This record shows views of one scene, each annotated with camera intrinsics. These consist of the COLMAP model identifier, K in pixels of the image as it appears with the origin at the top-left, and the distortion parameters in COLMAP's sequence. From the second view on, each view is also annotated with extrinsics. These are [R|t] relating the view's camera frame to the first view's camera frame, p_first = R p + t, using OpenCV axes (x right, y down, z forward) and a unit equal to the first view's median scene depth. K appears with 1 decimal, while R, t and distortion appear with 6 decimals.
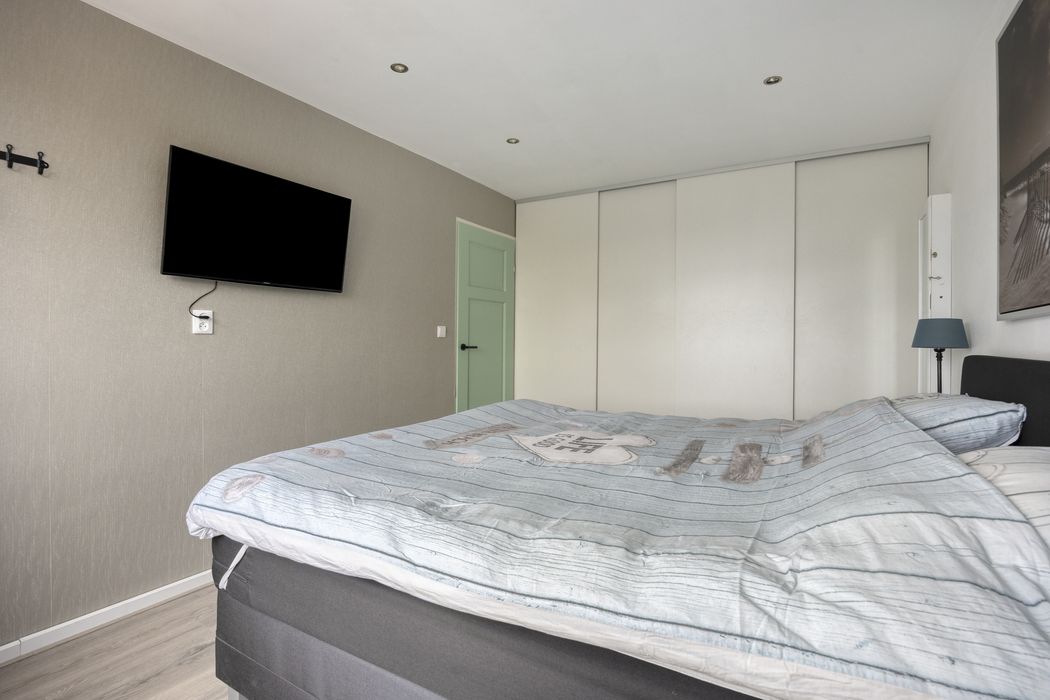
lens RADIAL K [[494.8, 0, 525.7], [0, 494.8, 346.0], [0, 0, 1]] dist [-0.010442, -0.000297]
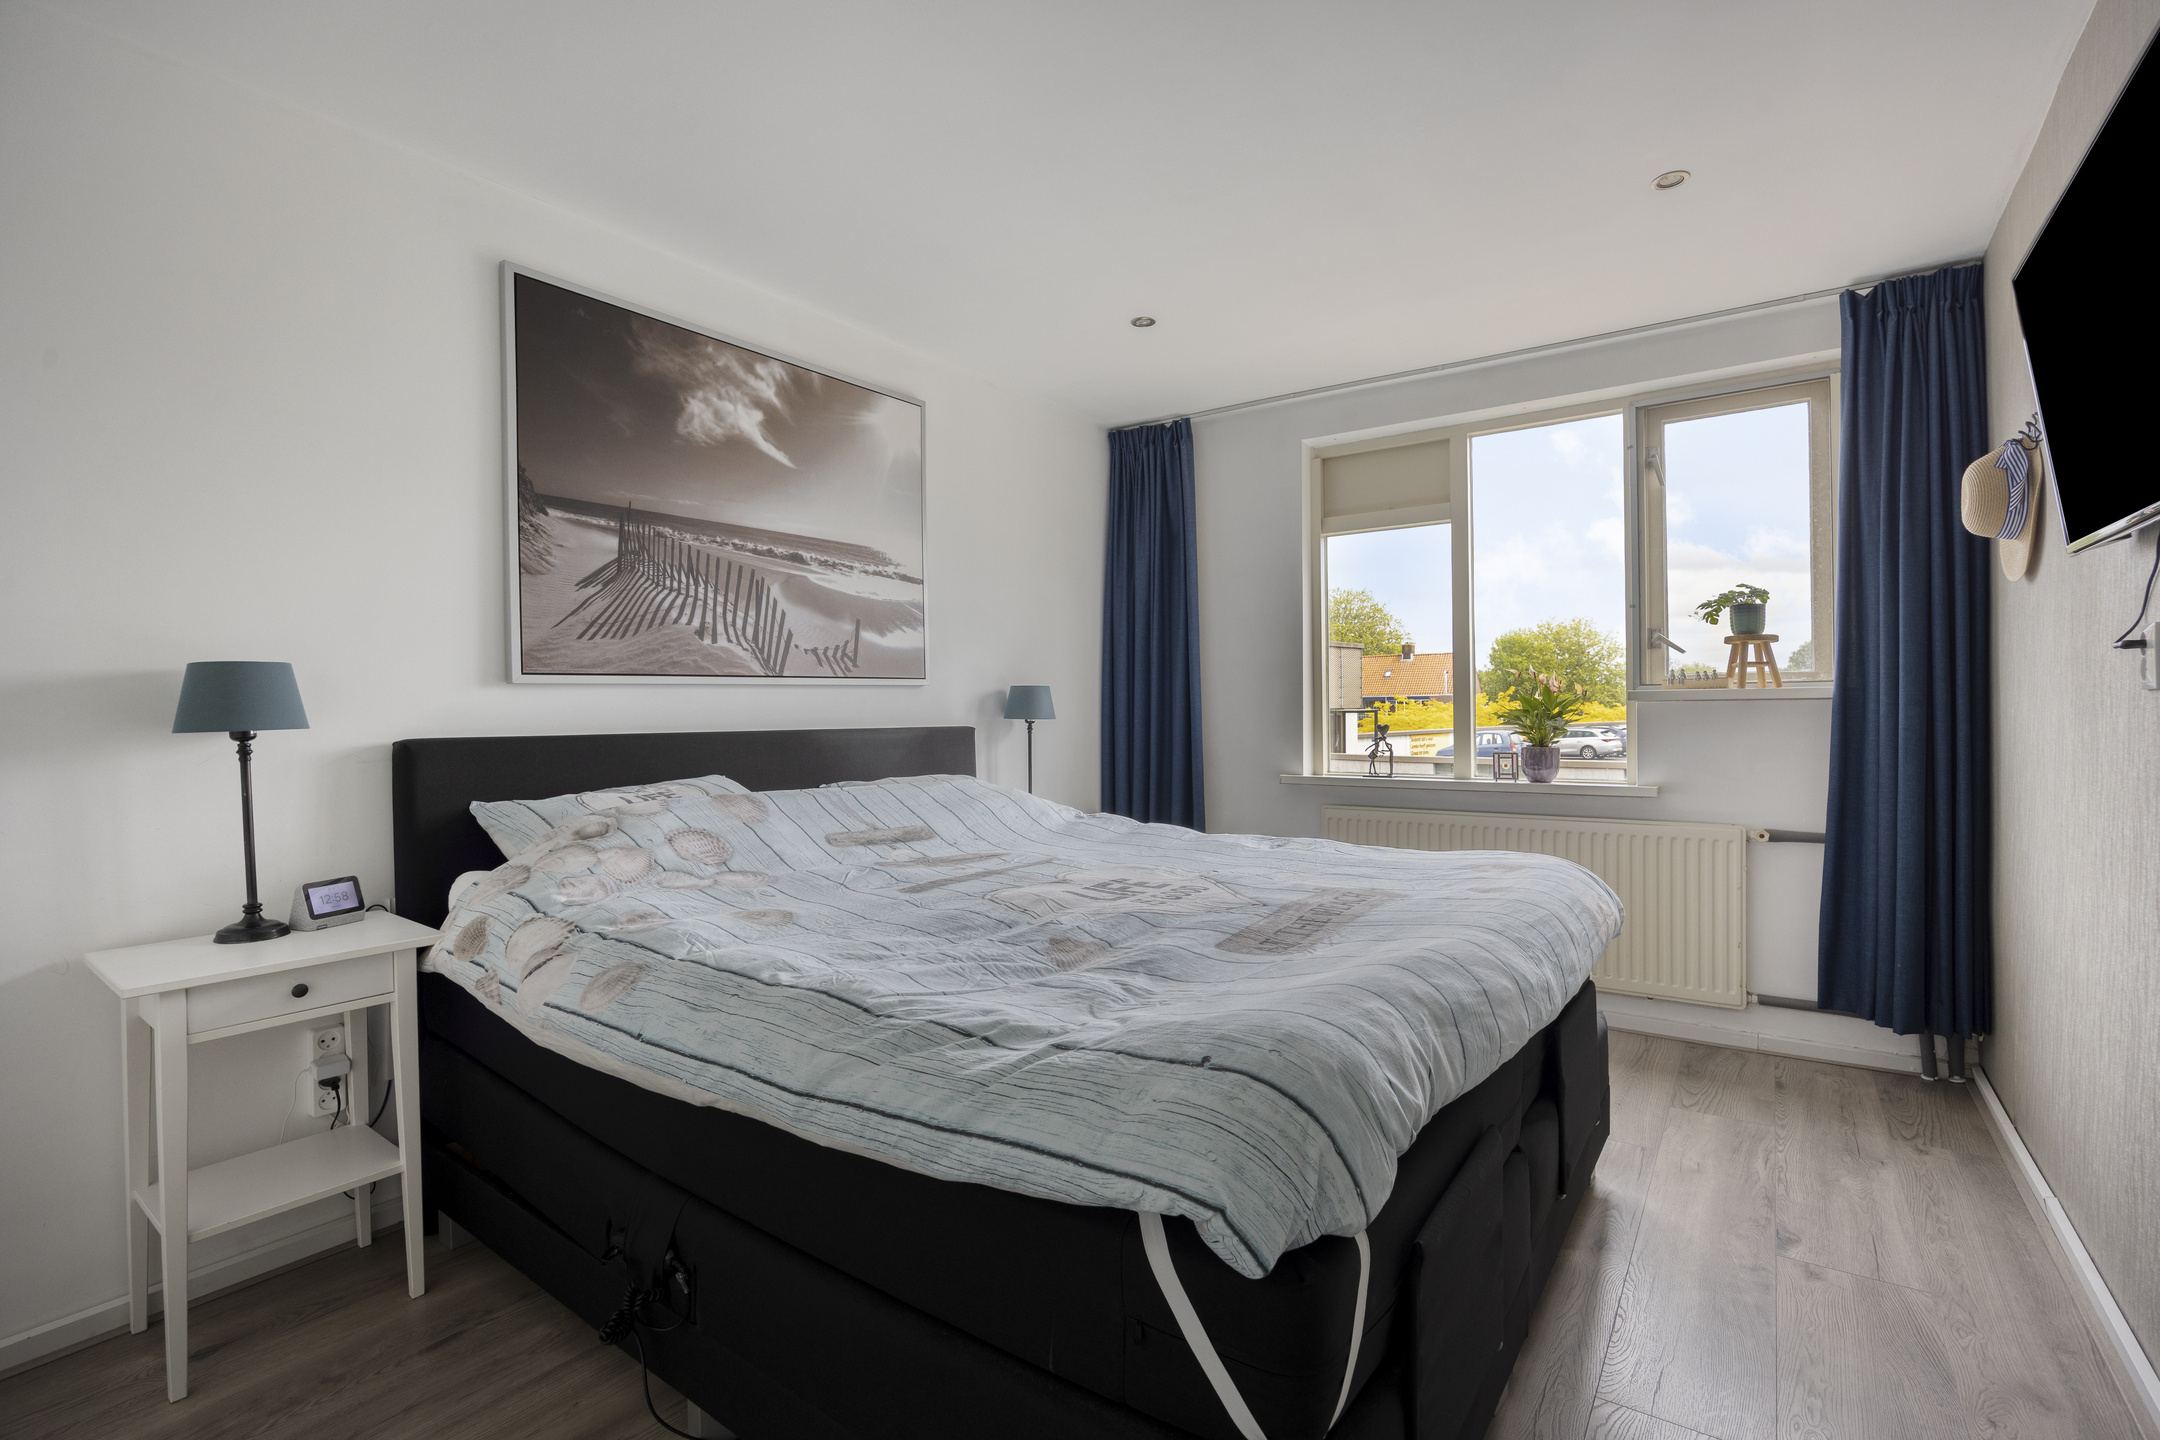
lens RADIAL K [[1017.9, 0, 1080.1], [0, 1017.9, 712.7], [0, 0, 1]] dist [-0.010442, -0.000297]
pose [[-0.996664, -0.000466, 0.081614, 0.092776], [0.000796, 0.999881, 0.015437, -0.041165], [-0.081611, 0.015450, -0.996544, 3.048346]]
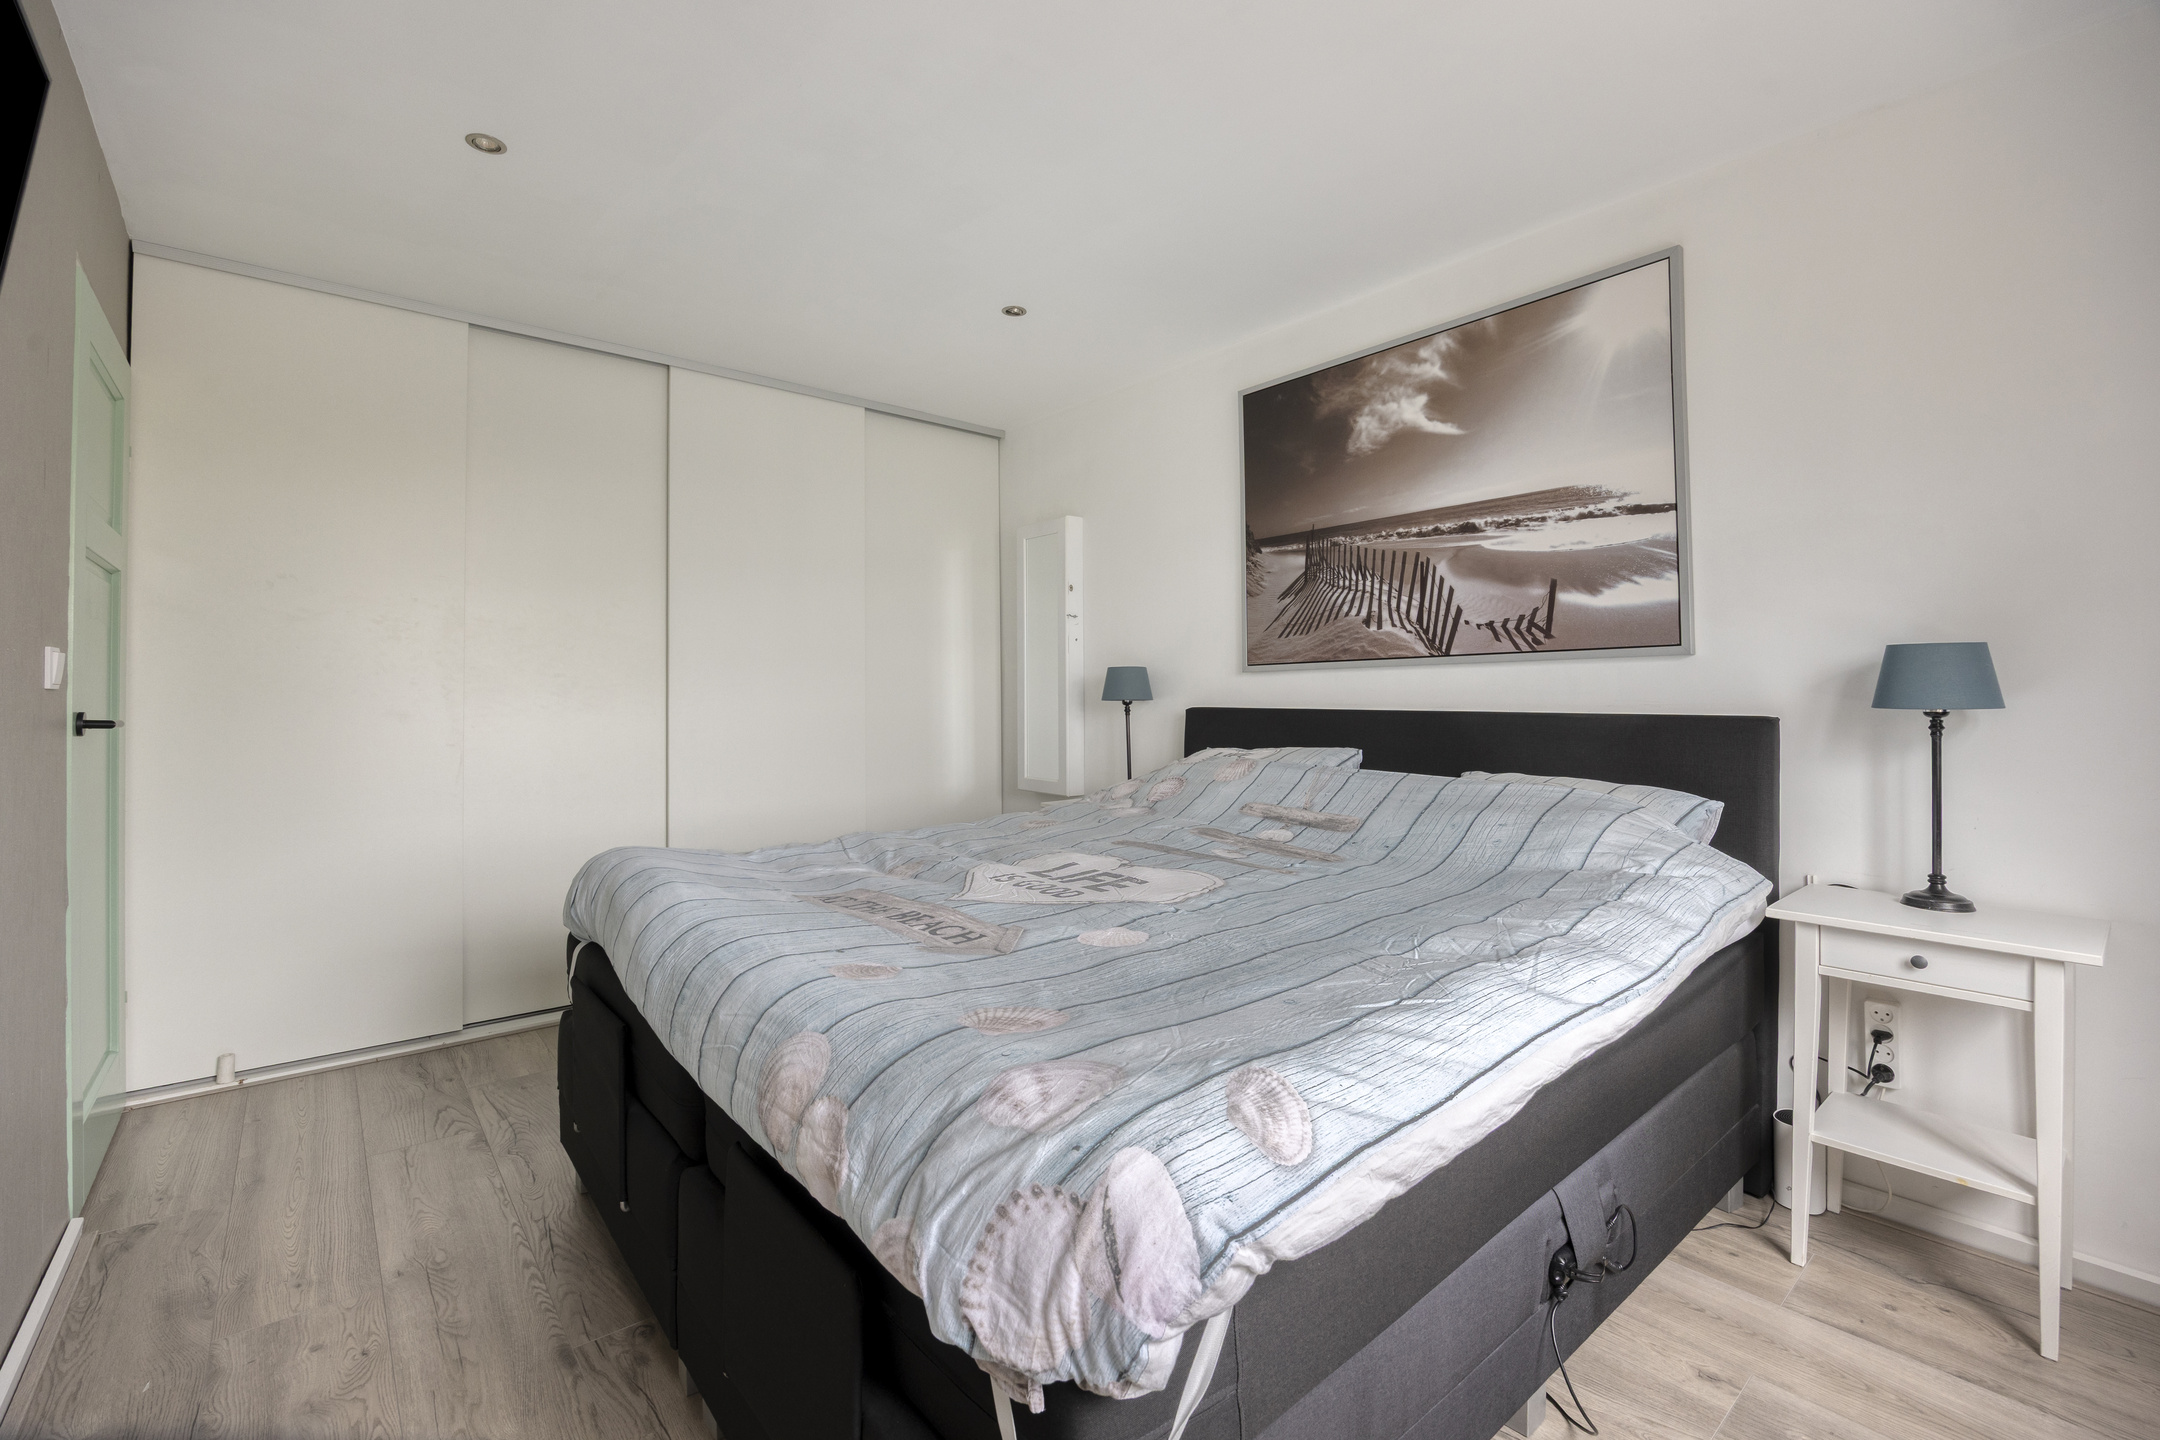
lens RADIAL K [[933.0, 0, 1111.2], [0, 933.0, 682.6], [0, 0, 1]] dist [-0.012396, -0.000058]
pose [[0.313464, 0.003572, 0.949594, -1.217283], [0.016223, 0.999827, -0.009116, -0.022363], [-0.949462, 0.018263, 0.313351, 0.864335]]
